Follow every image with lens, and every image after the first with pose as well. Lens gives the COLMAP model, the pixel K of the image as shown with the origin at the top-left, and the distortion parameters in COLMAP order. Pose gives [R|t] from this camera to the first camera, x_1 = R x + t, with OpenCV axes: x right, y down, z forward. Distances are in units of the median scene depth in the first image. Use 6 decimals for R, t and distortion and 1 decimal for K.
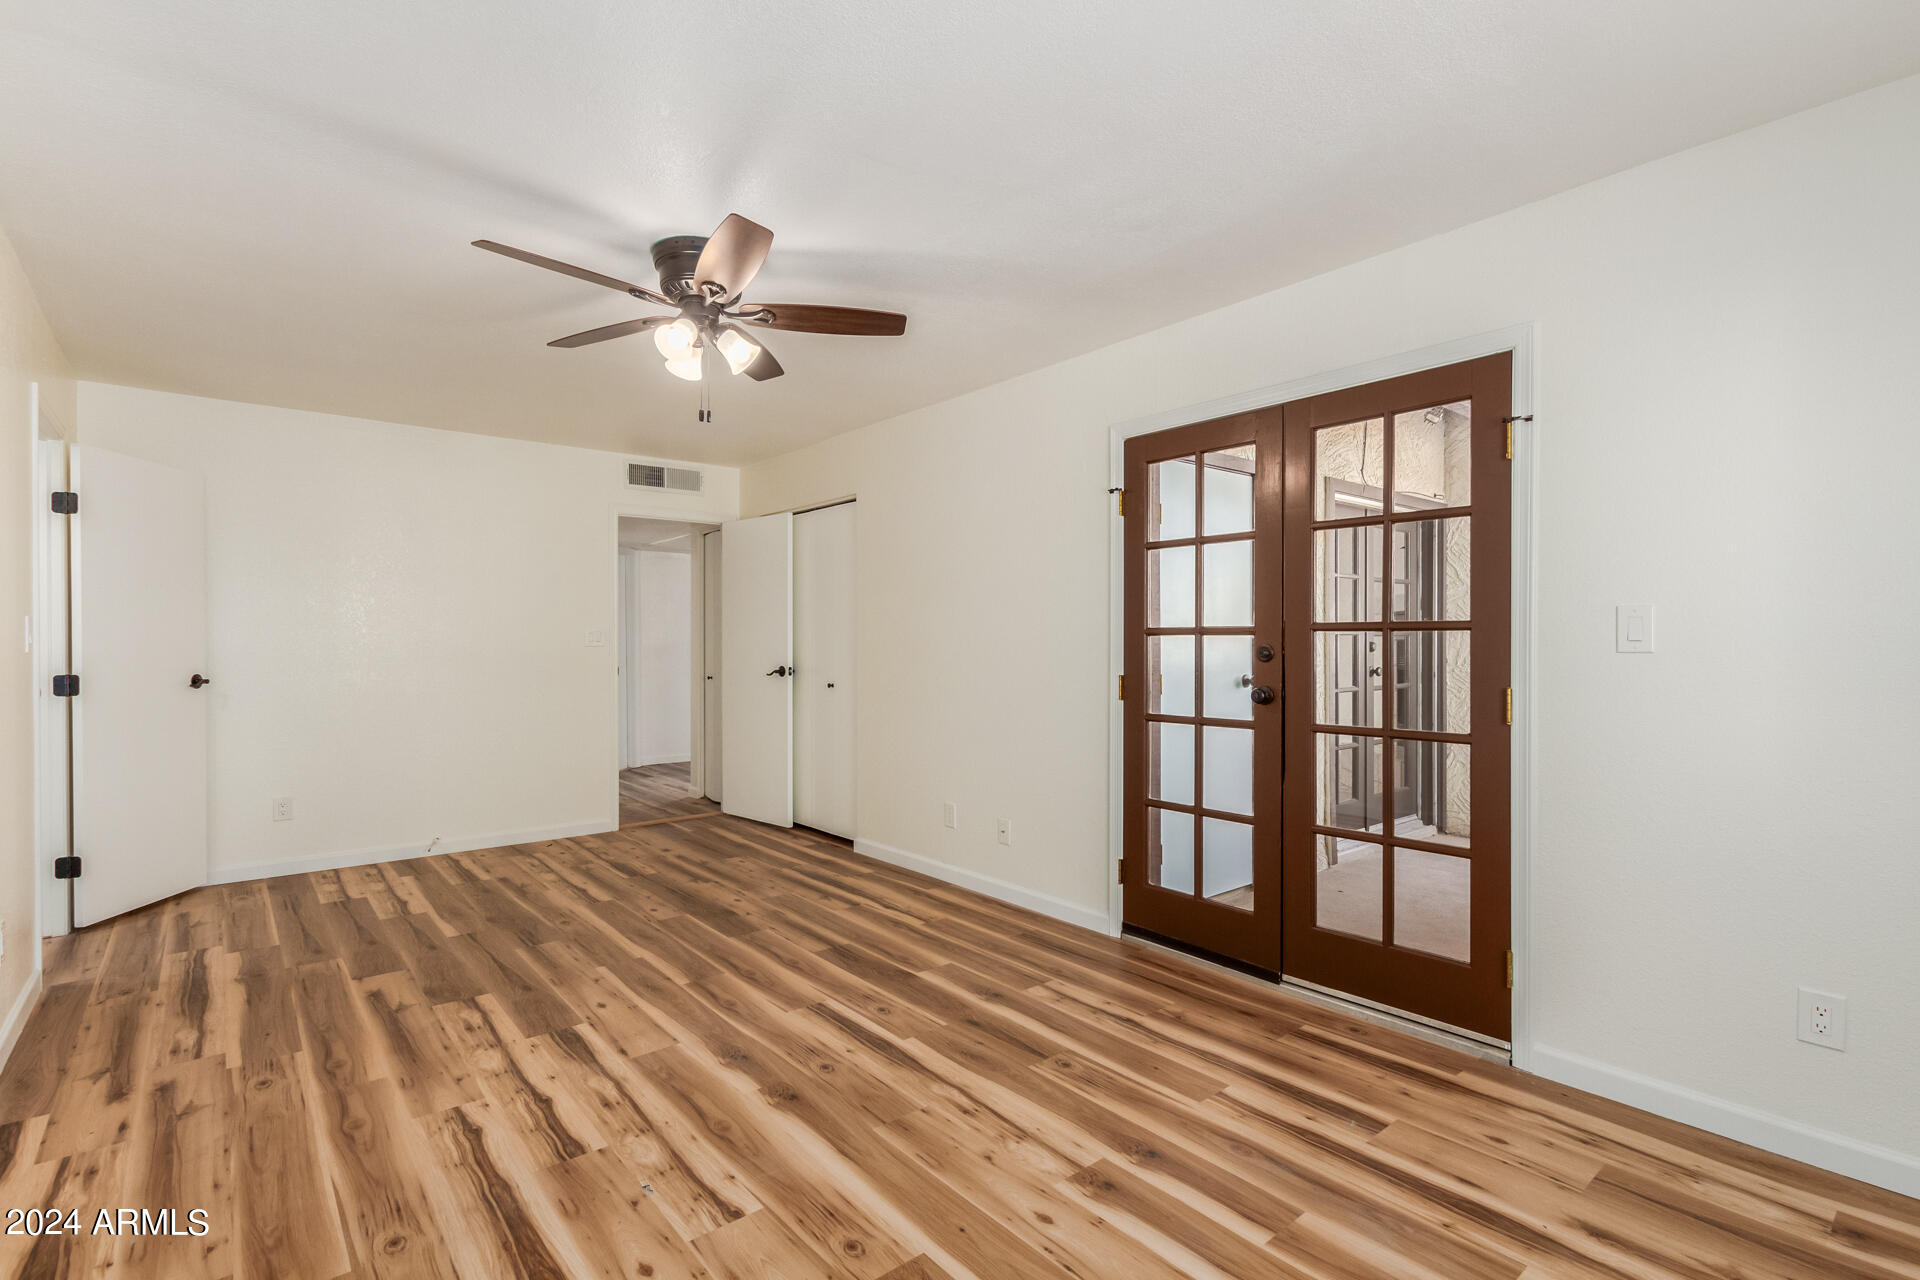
lens RADIAL K [[898.8, 0, 960.7], [0, 898.8, 643.3], [0, 0, 1]] dist [0.004025, 0.000129]
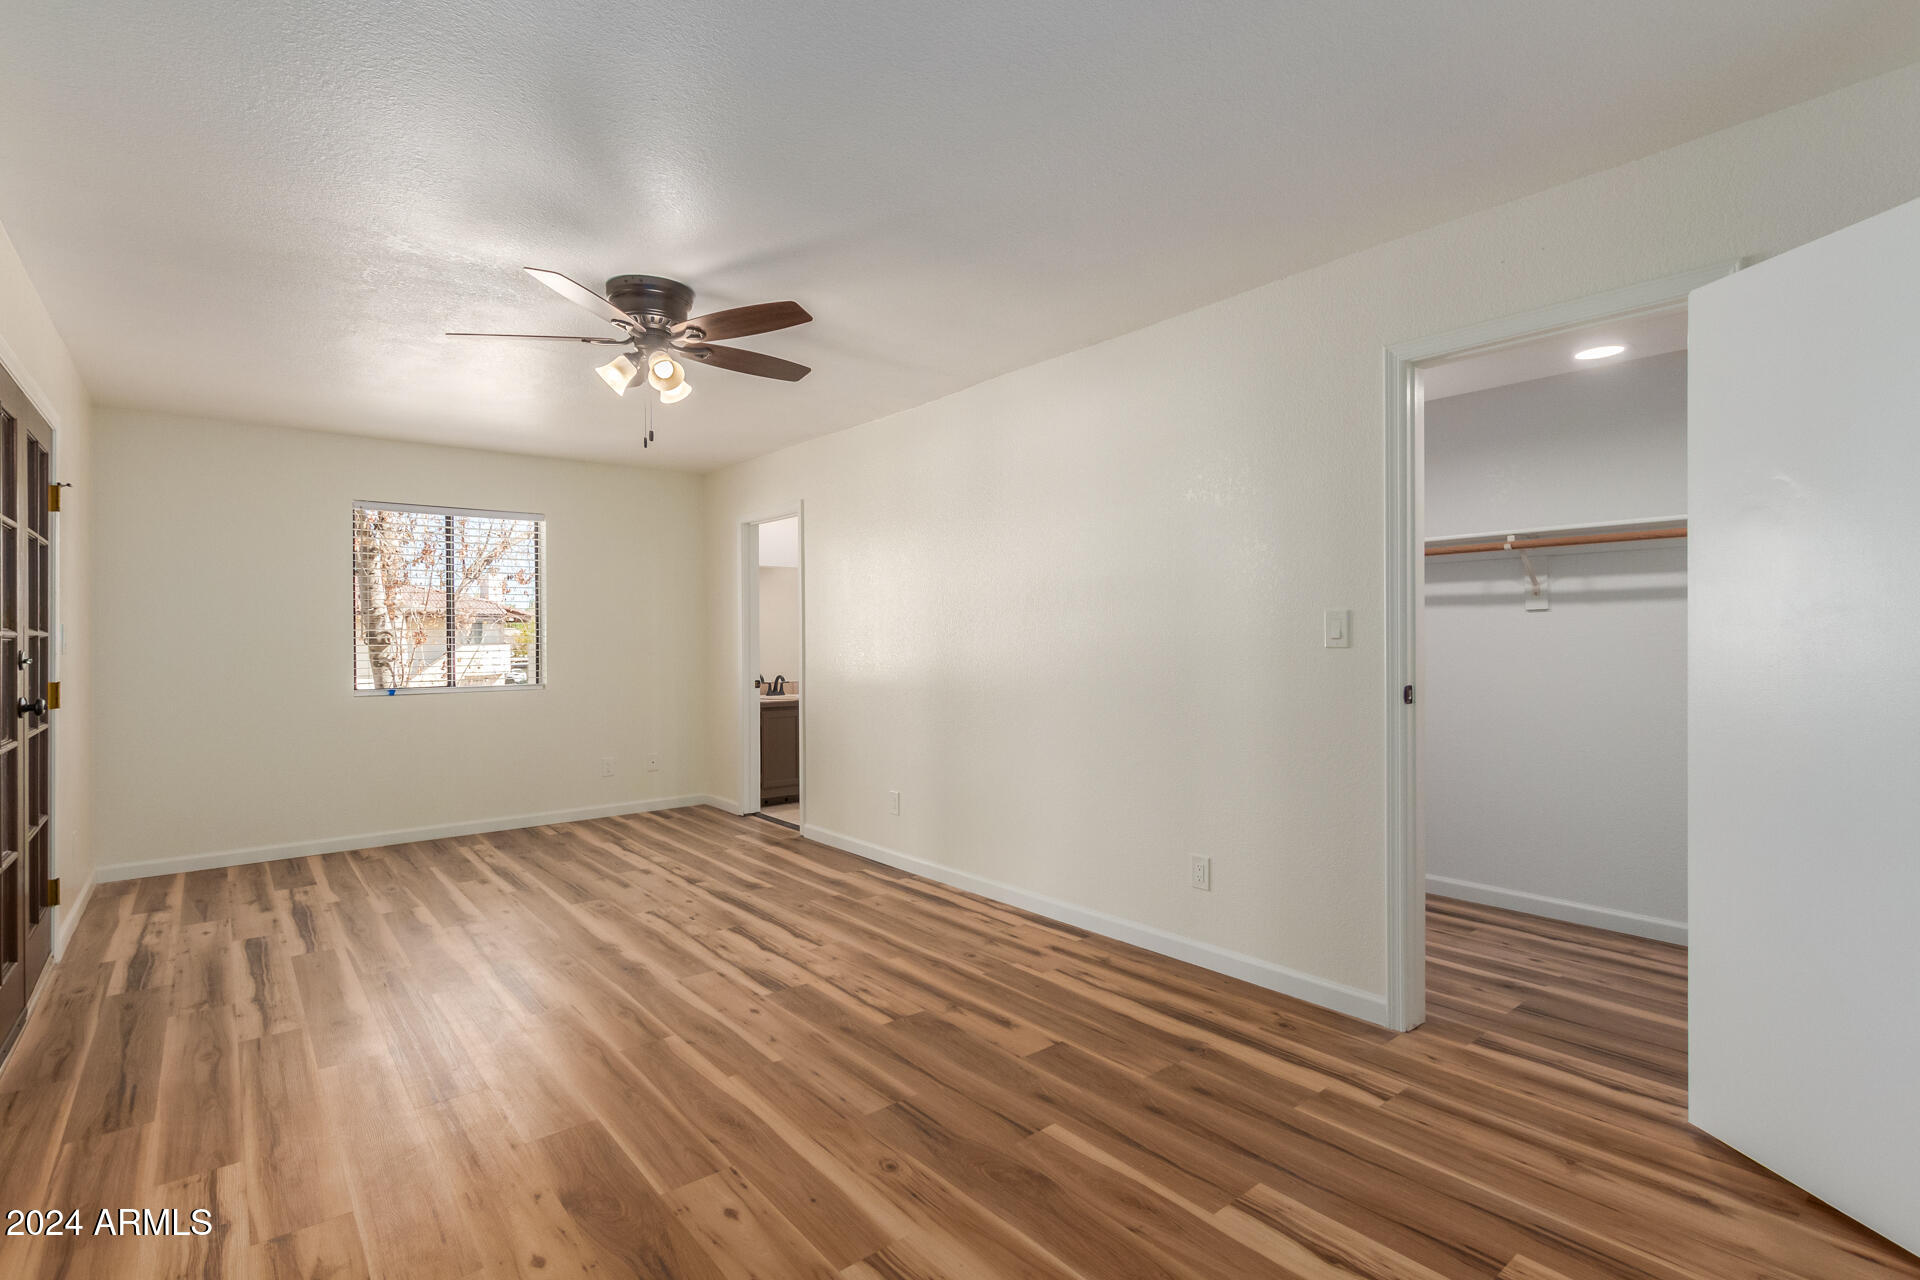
lens RADIAL K [[898.8, 0, 958.9], [0, 898.8, 637.4], [0, 0, 1]] dist [0.004025, 0.000129]
pose [[-0.999962, 0.008103, -0.003157, -0.670164], [0.008105, 0.999967, -0.000479, -0.006990], [0.003153, -0.000504, -0.999995, 2.138637]]
